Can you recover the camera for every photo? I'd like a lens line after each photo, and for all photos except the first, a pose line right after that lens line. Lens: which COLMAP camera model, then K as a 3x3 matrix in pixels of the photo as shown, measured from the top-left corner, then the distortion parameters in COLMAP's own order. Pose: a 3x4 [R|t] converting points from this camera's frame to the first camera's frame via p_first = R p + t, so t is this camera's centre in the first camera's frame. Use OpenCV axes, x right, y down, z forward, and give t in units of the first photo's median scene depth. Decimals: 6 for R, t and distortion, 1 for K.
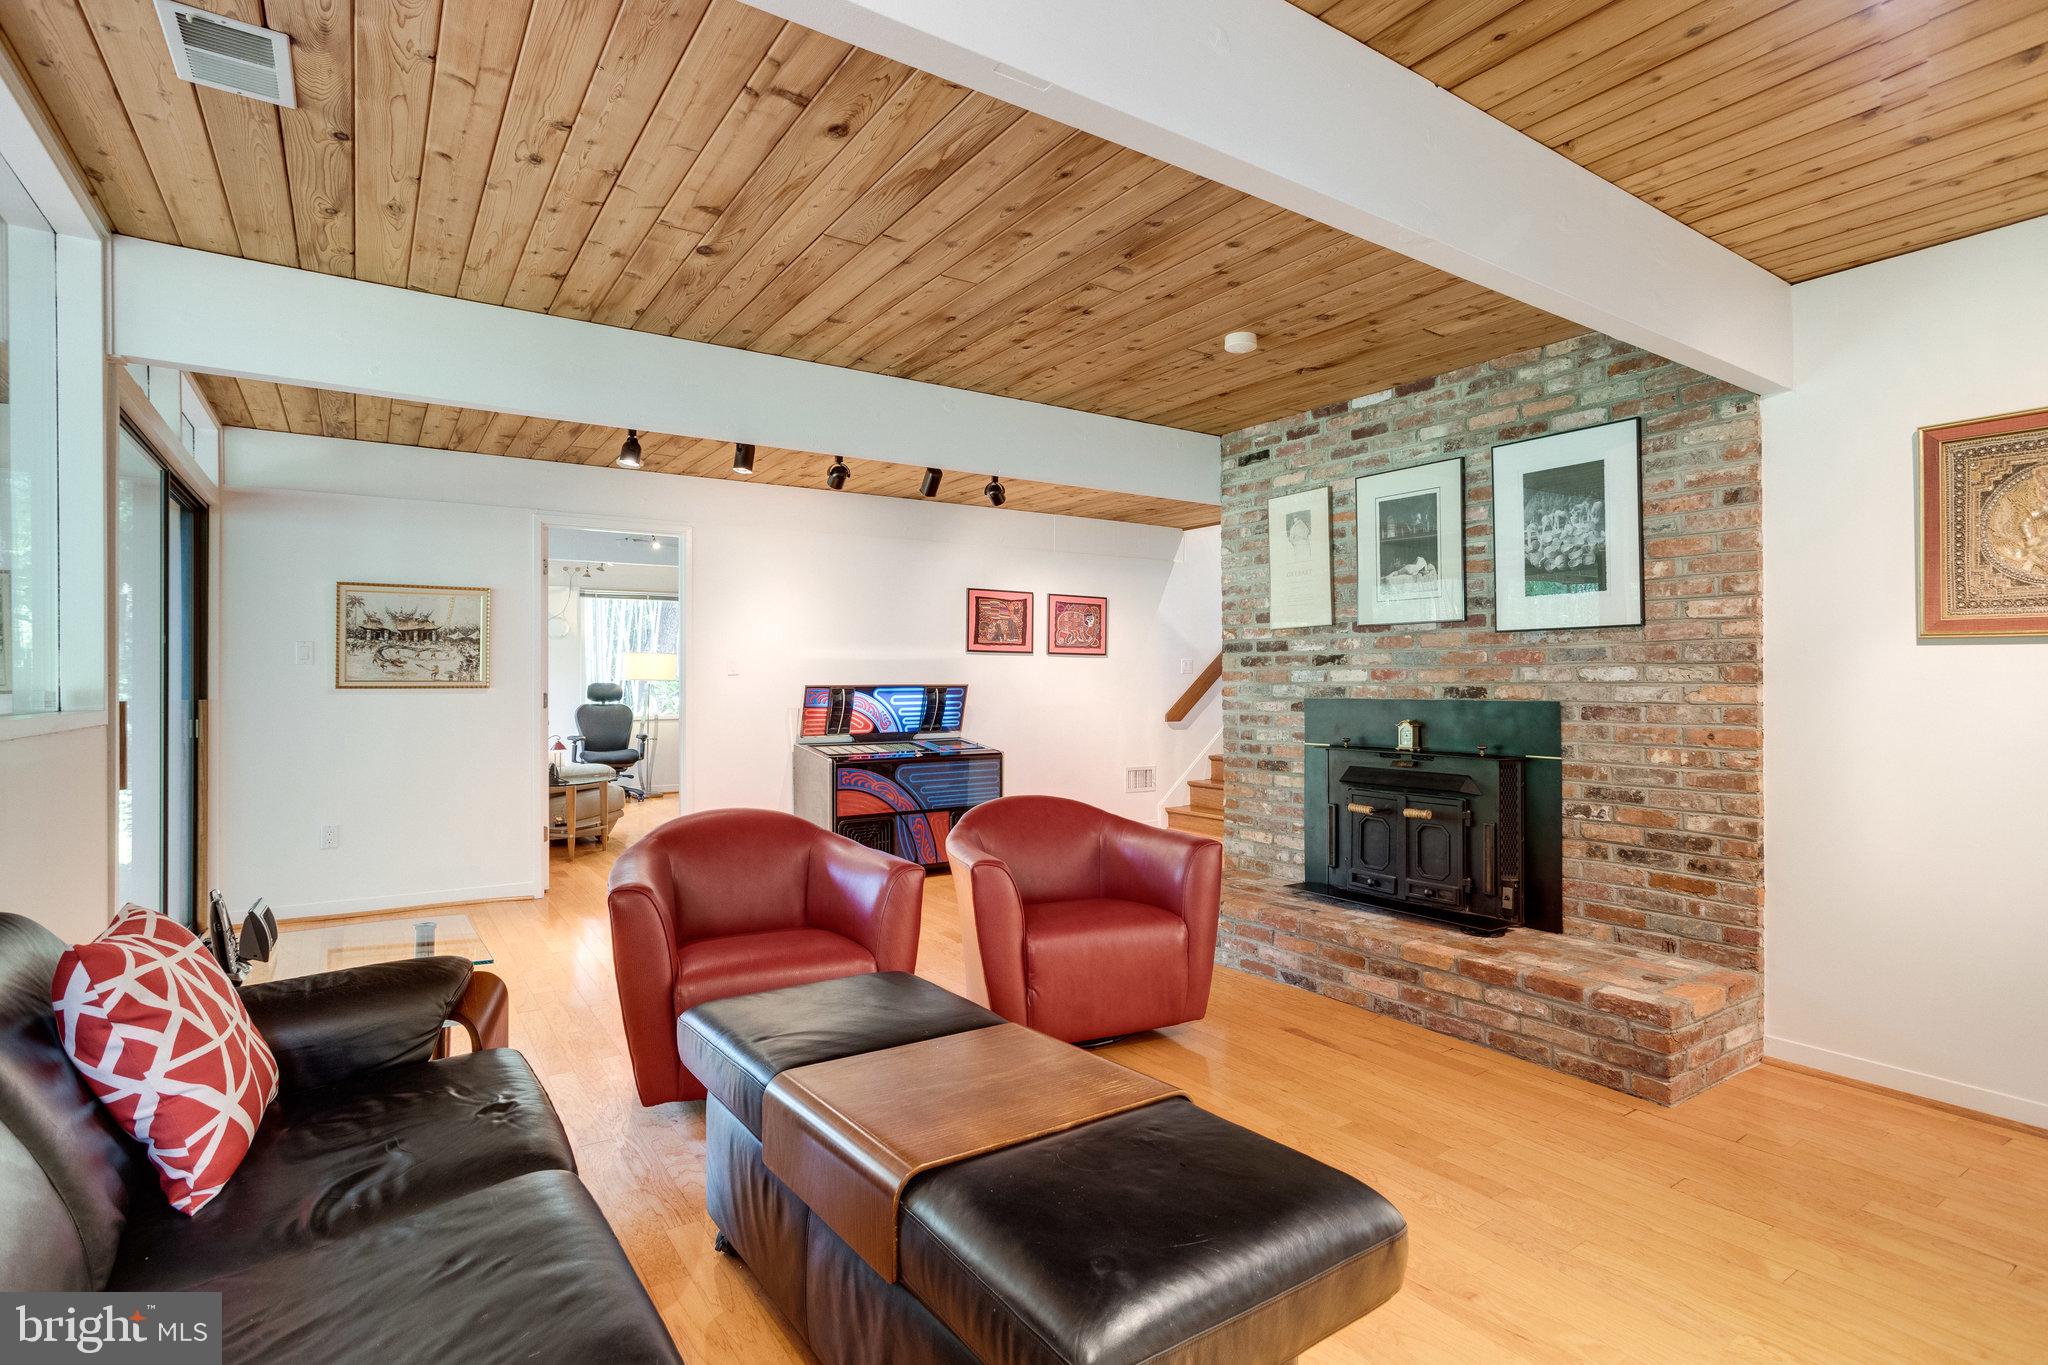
lens RADIAL K [[1010.7, 0, 1029.6], [0, 1010.7, 679.5], [0, 0, 1]] dist [-0.055860, 0.036949]
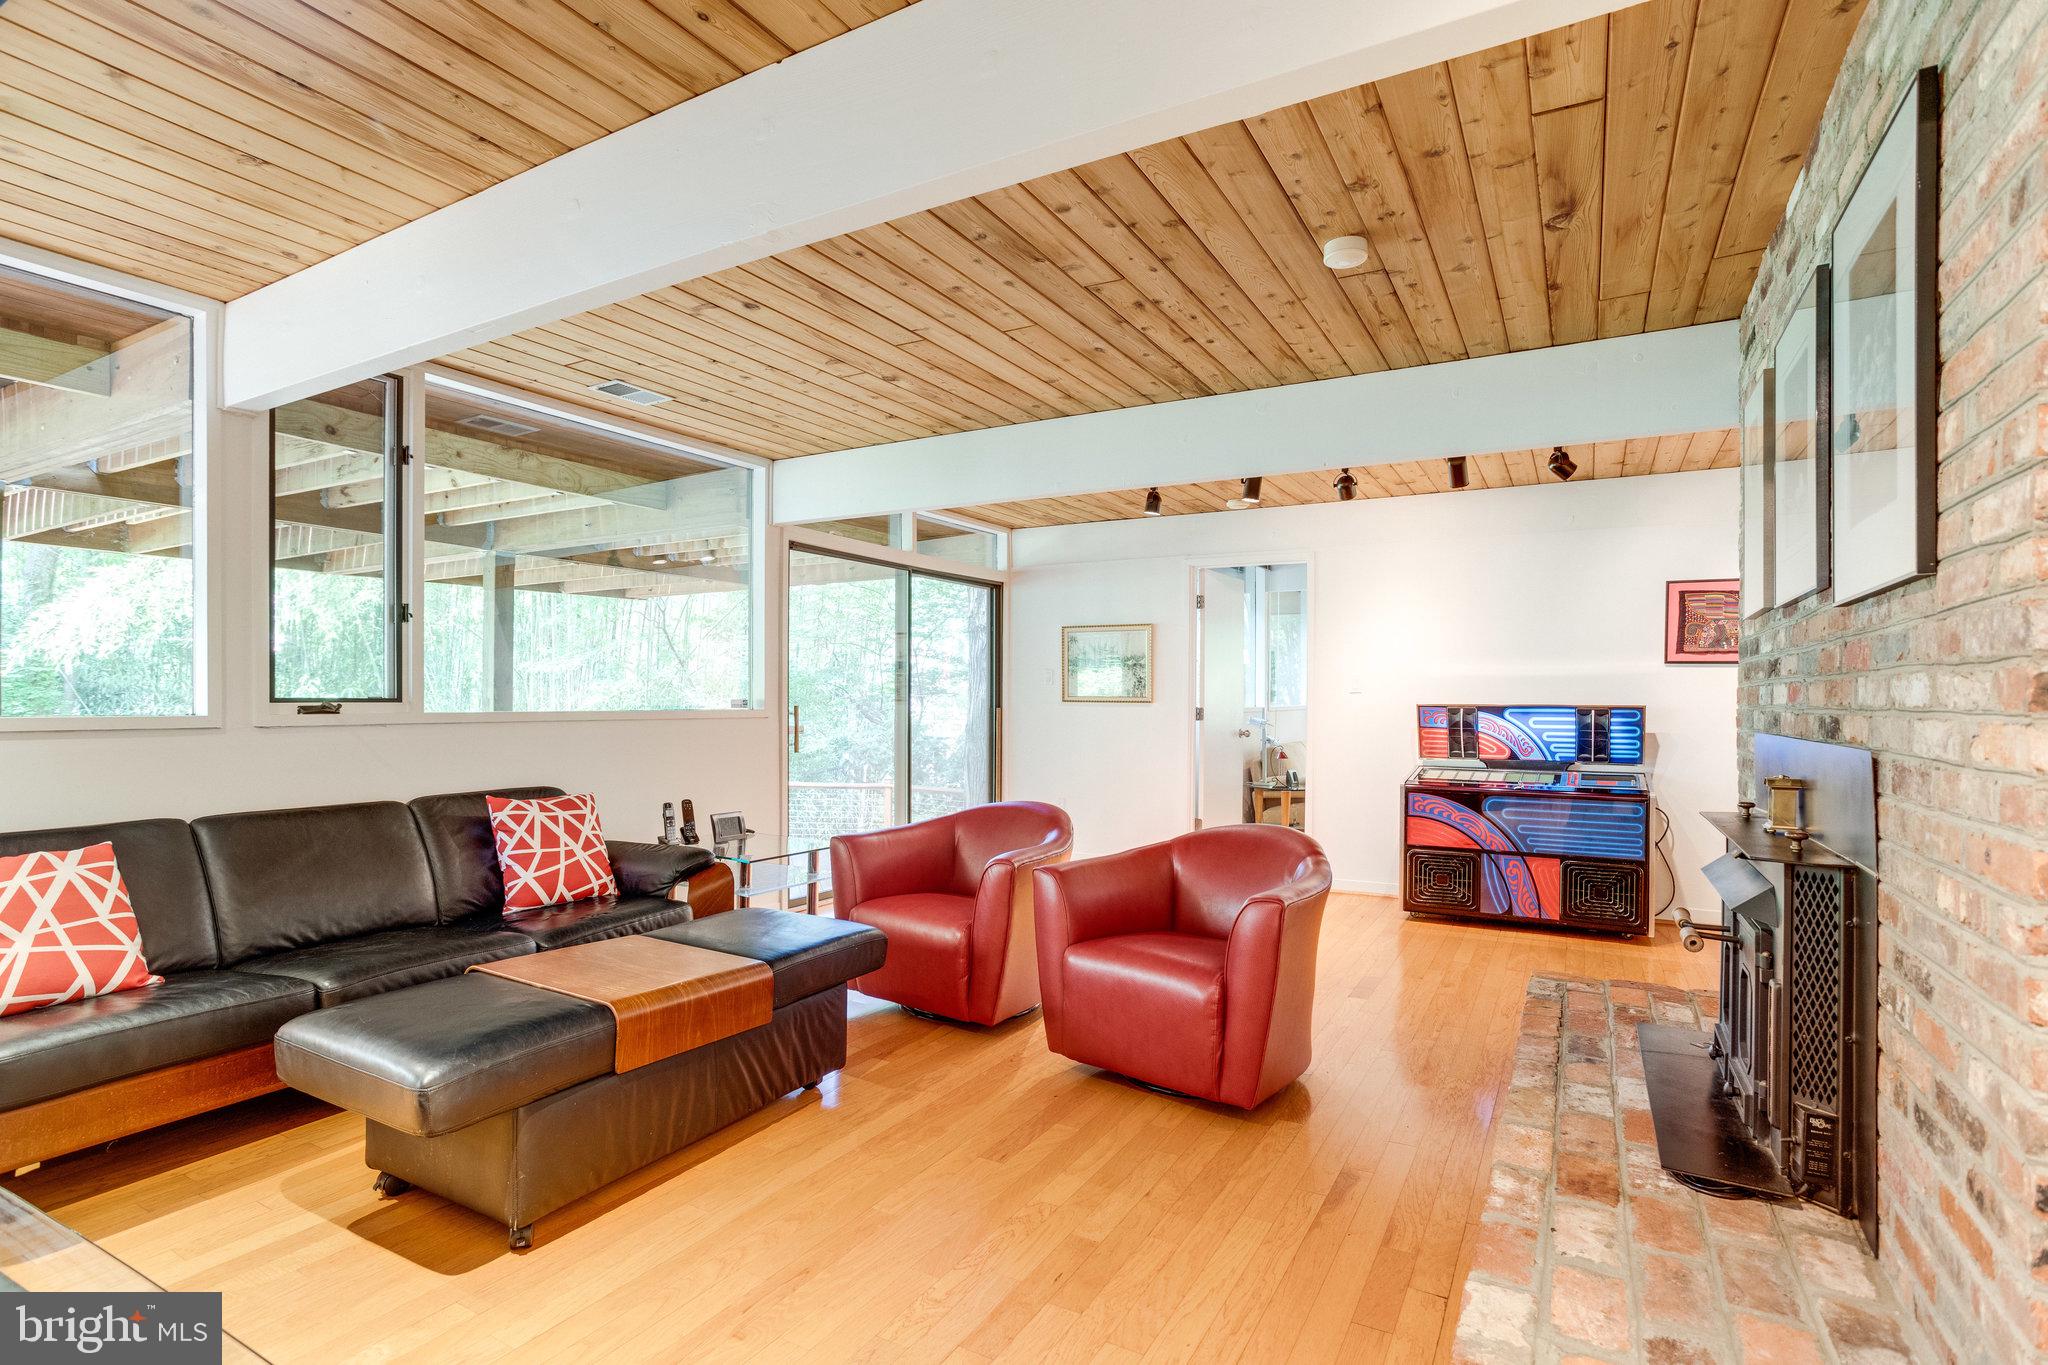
lens RADIAL K [[984.9, 0, 1023.6], [0, 984.9, 685.8], [0, 0, 1]] dist [-0.055007, 0.032400]
pose [[0.447181, -0.007677, -0.894411, 0.510309], [-0.007049, 0.999902, -0.012107, 0.002924], [0.894416, 0.011718, 0.447083, 0.305369]]
